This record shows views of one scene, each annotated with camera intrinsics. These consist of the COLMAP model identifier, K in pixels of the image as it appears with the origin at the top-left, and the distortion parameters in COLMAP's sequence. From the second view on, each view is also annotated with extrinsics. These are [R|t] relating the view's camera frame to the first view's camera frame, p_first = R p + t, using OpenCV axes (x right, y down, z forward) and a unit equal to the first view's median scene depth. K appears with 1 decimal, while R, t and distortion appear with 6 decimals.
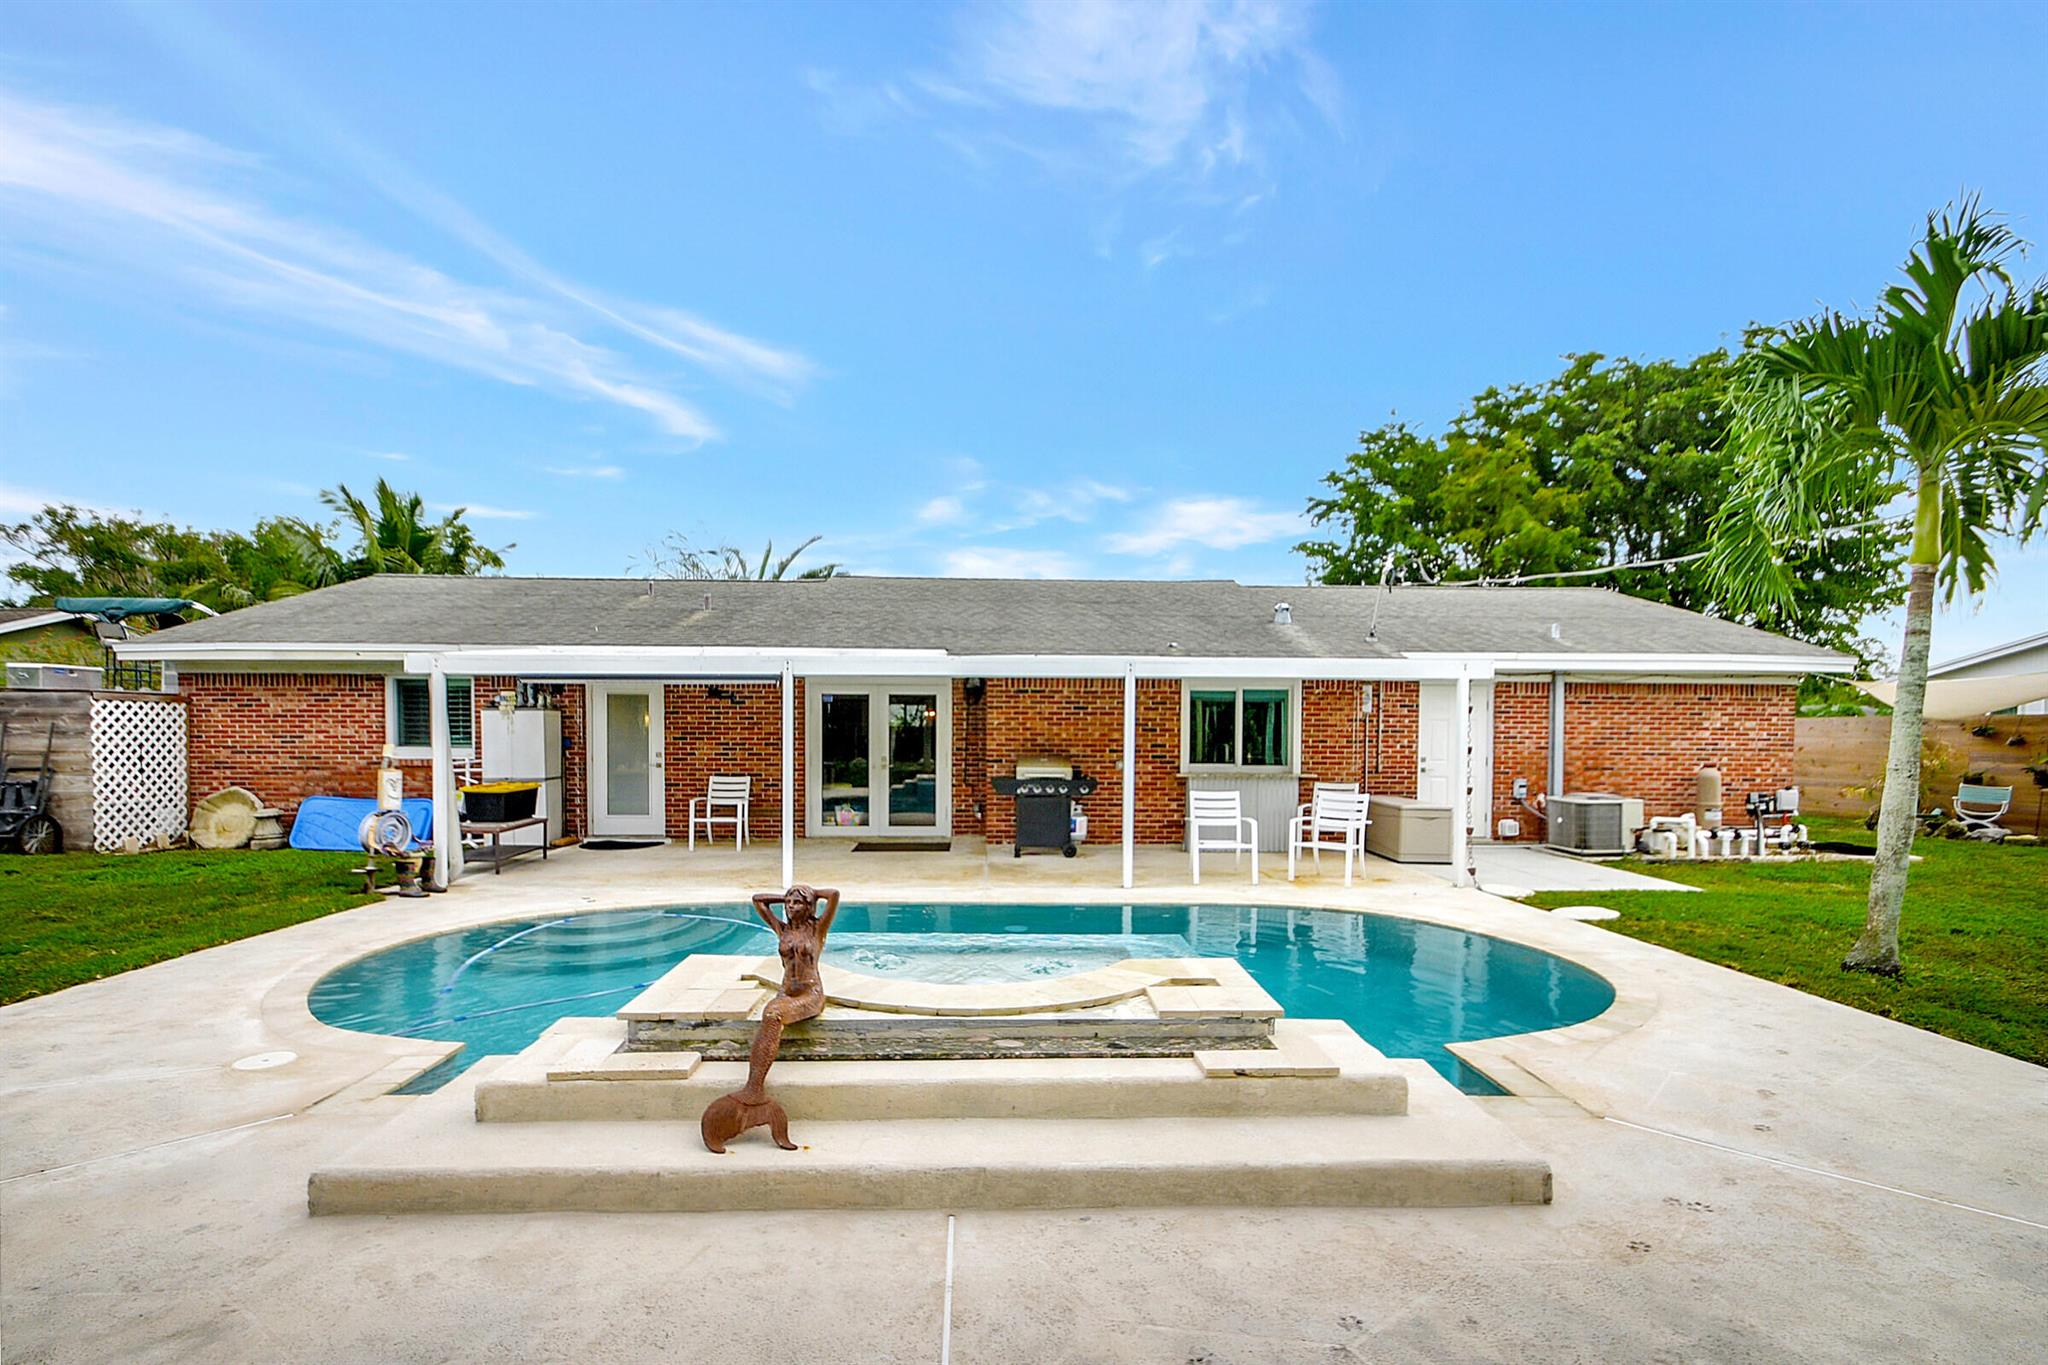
lens RADIAL K [[920.7, 0, 1019.6], [0, 920.7, 739.2], [0, 0, 1]] dist [0.008903, -0.010958]
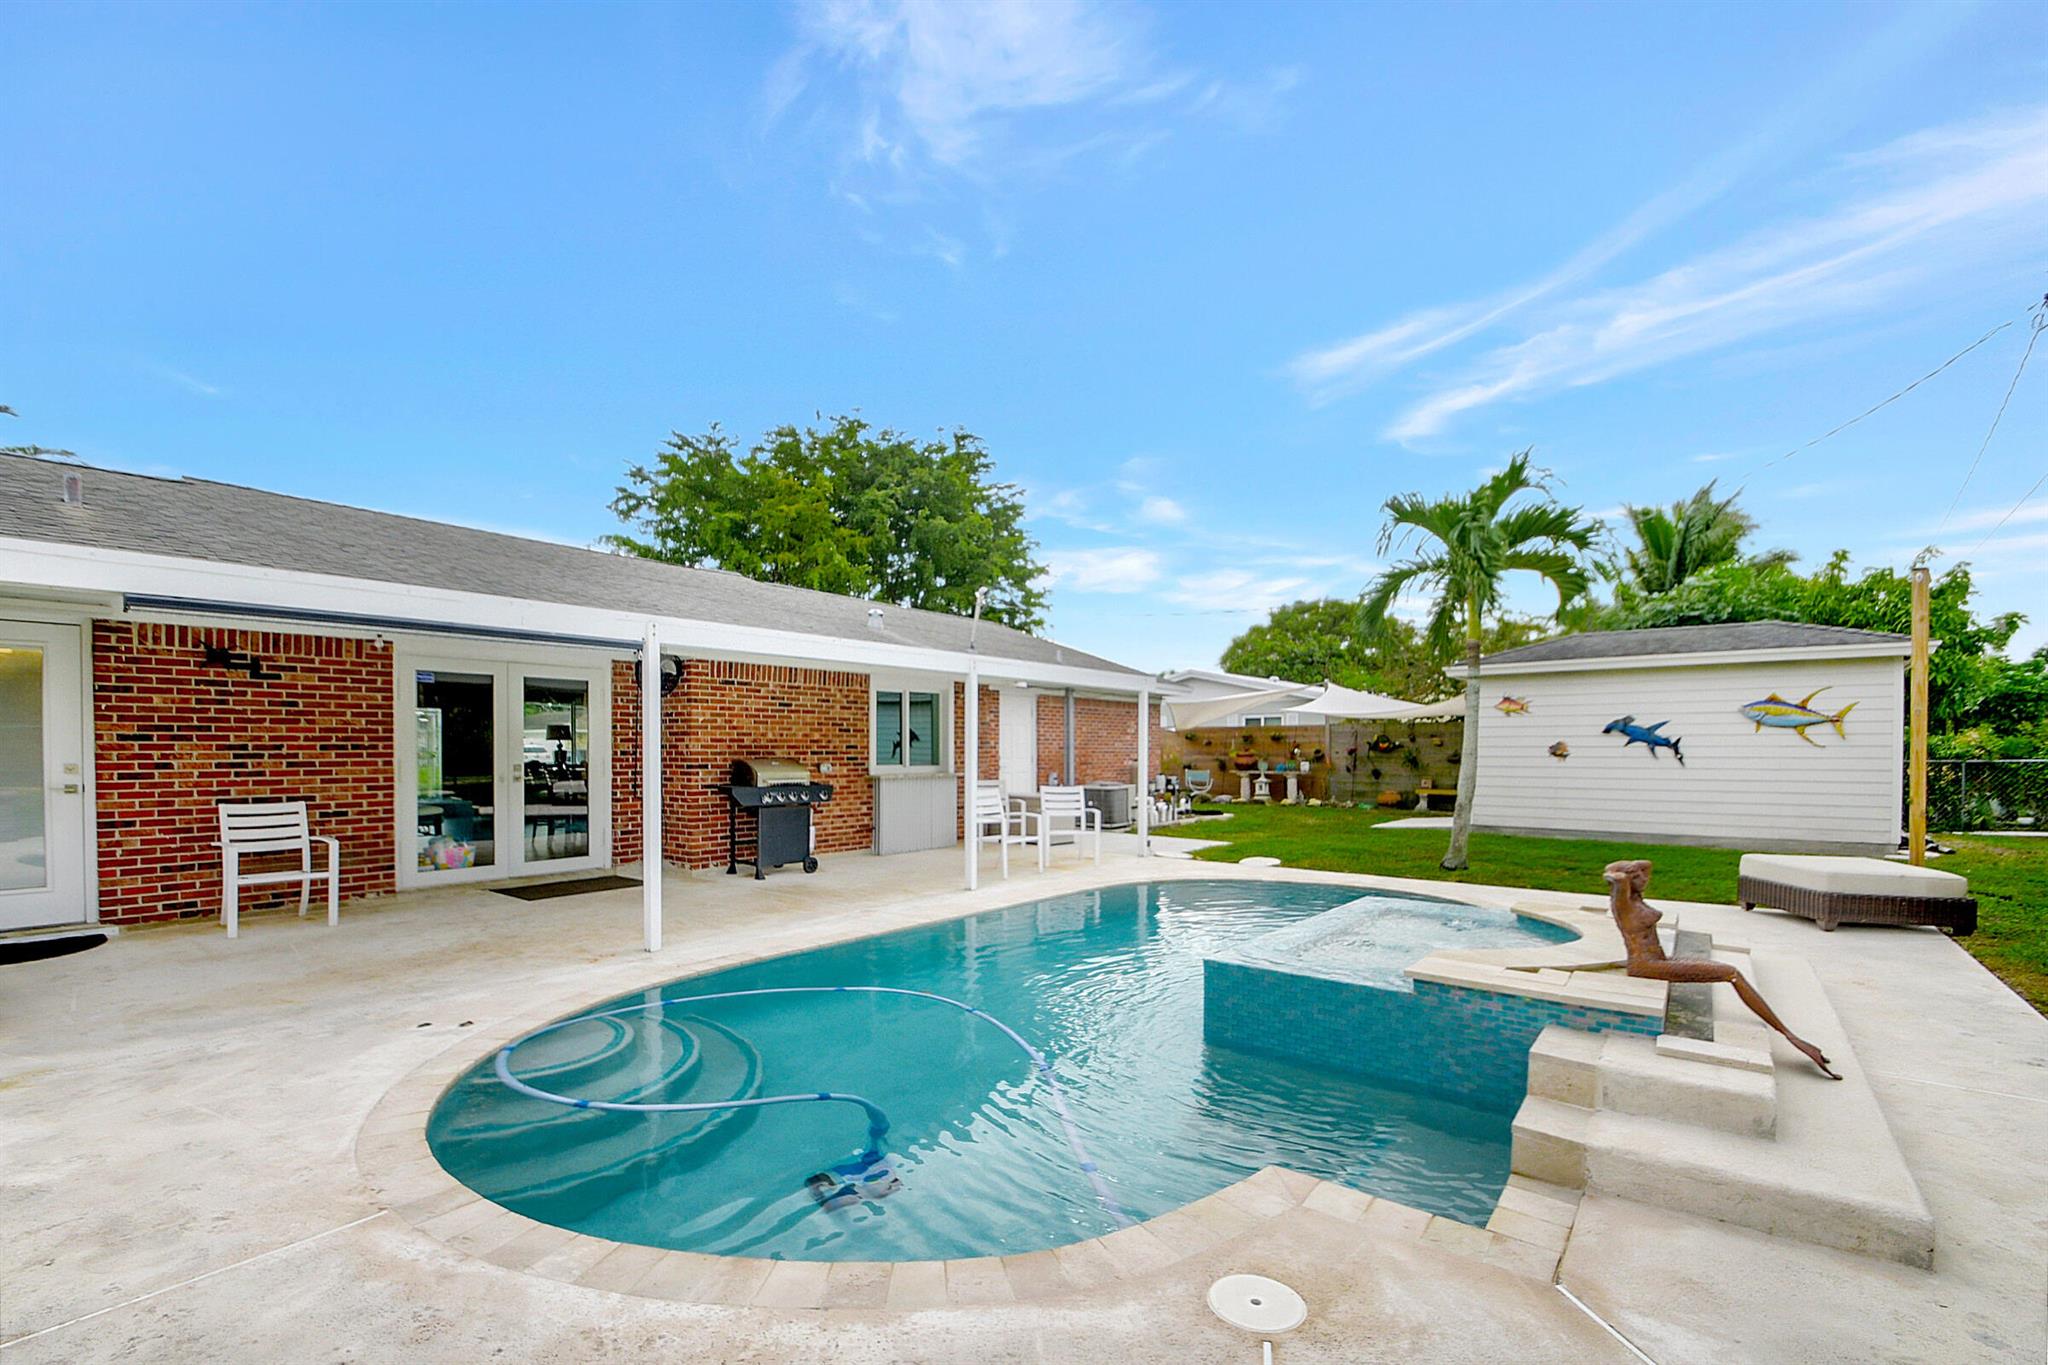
lens RADIAL K [[920.7, 0, 991.6], [0, 920.7, 743.8], [0, 0, 1]] dist [0.008903, -0.010958]
pose [[0.634421, -0.000440, 0.772988, -0.472073], [0.002743, 0.999995, -0.001681, 0.005434], [-0.772983, 0.003187, 0.634419, 0.269641]]
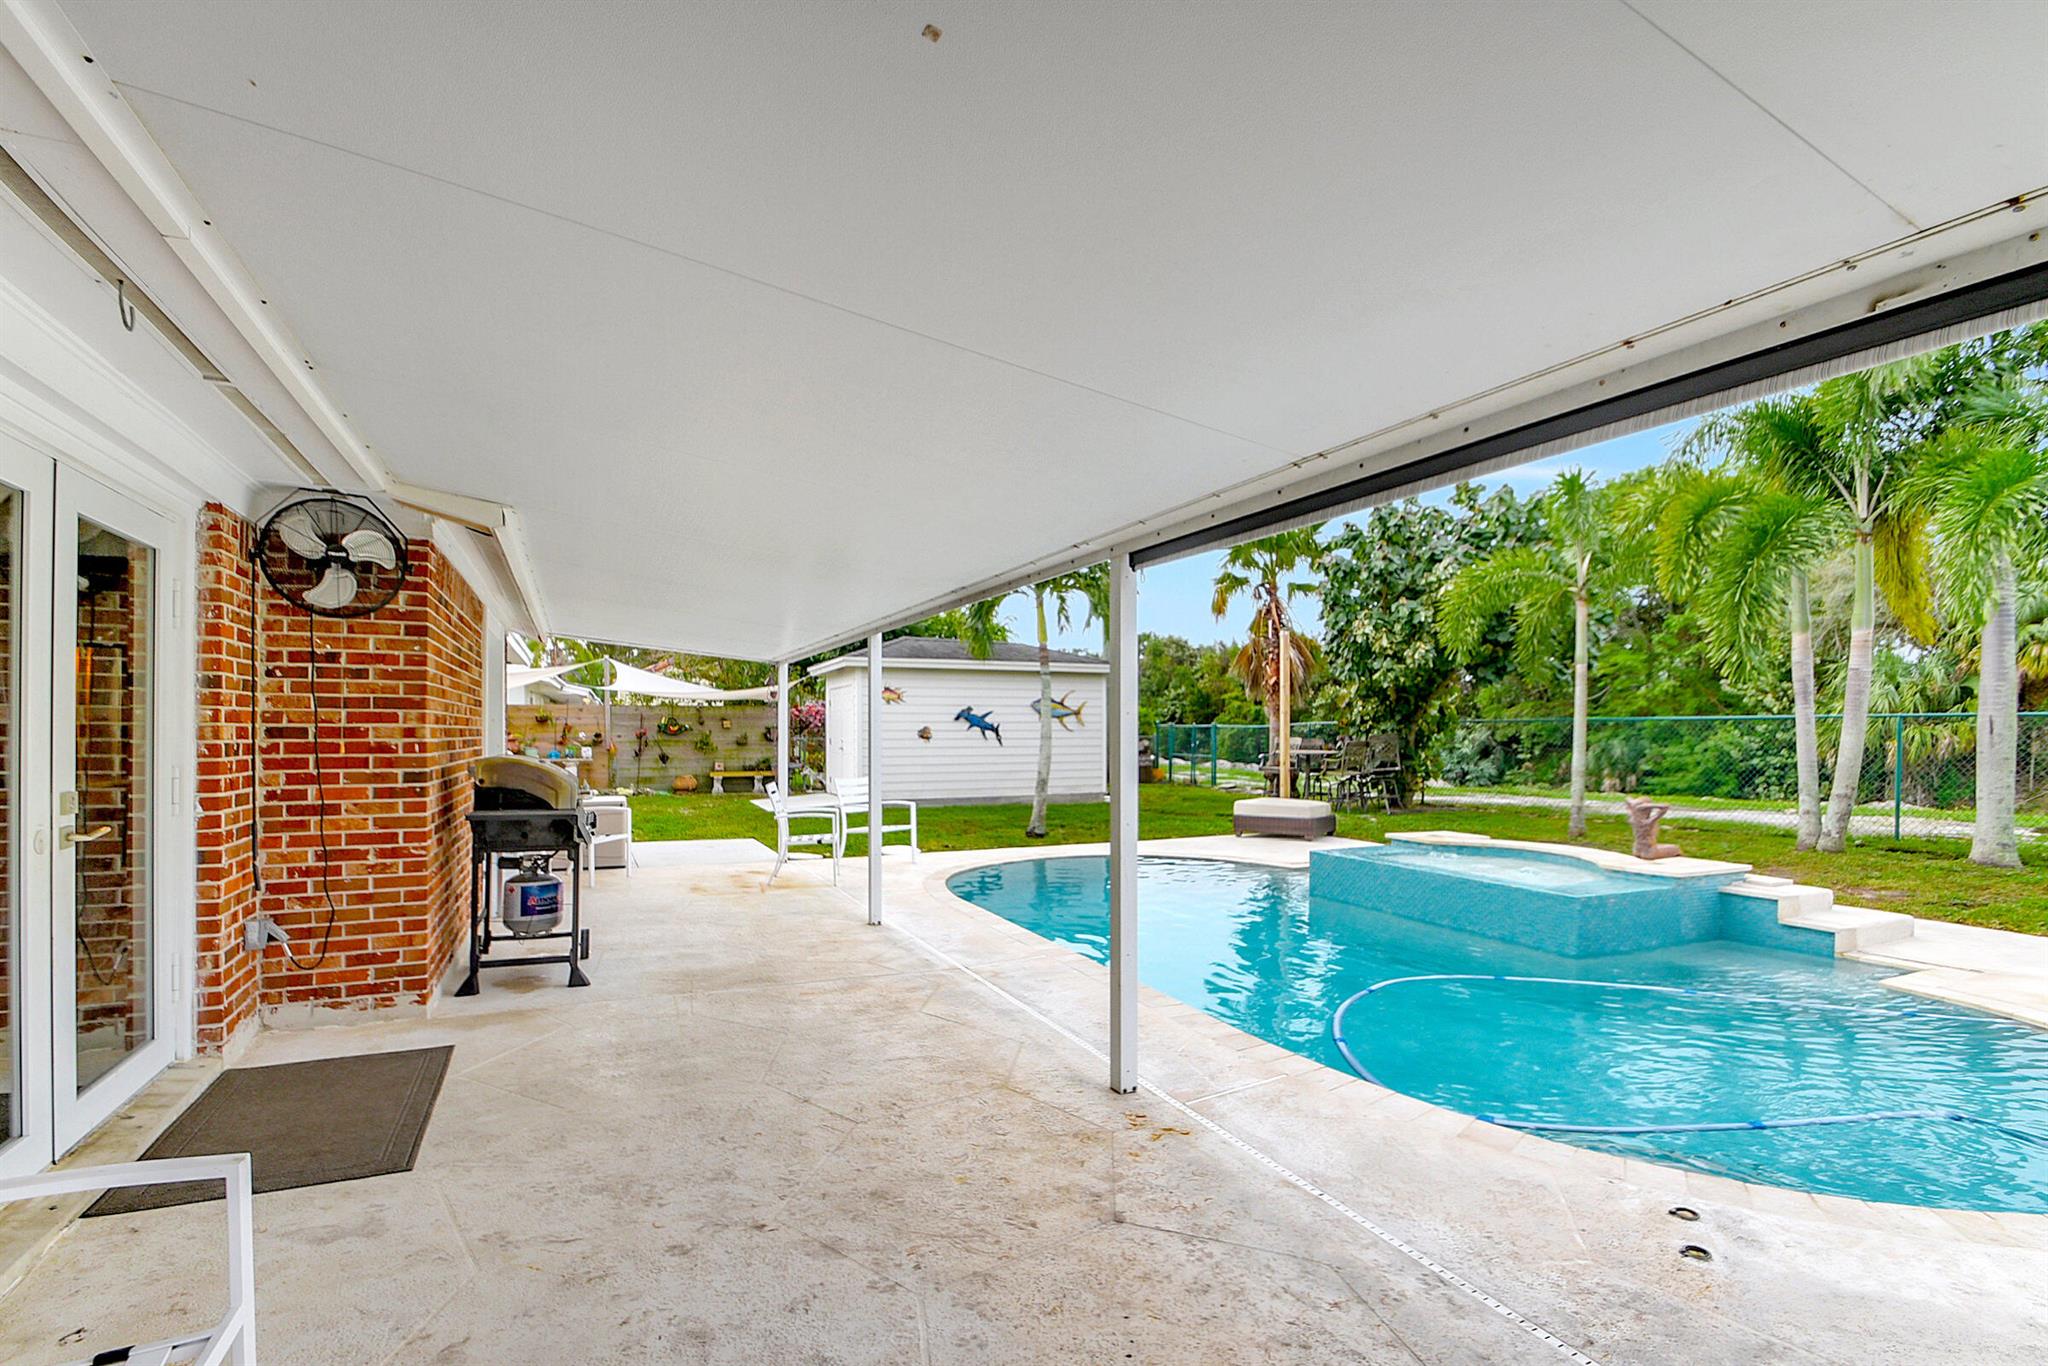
lens RADIAL K [[920.7, 0, 1019.1], [0, 920.7, 725.7], [0, 0, 1]] dist [0.008903, -0.010958]
pose [[-0.417705, -0.001306, 0.908582, -0.454082], [-0.001415, 0.999999, 0.000787, 0.000489], [-0.908582, -0.000957, -0.417706, 0.892741]]
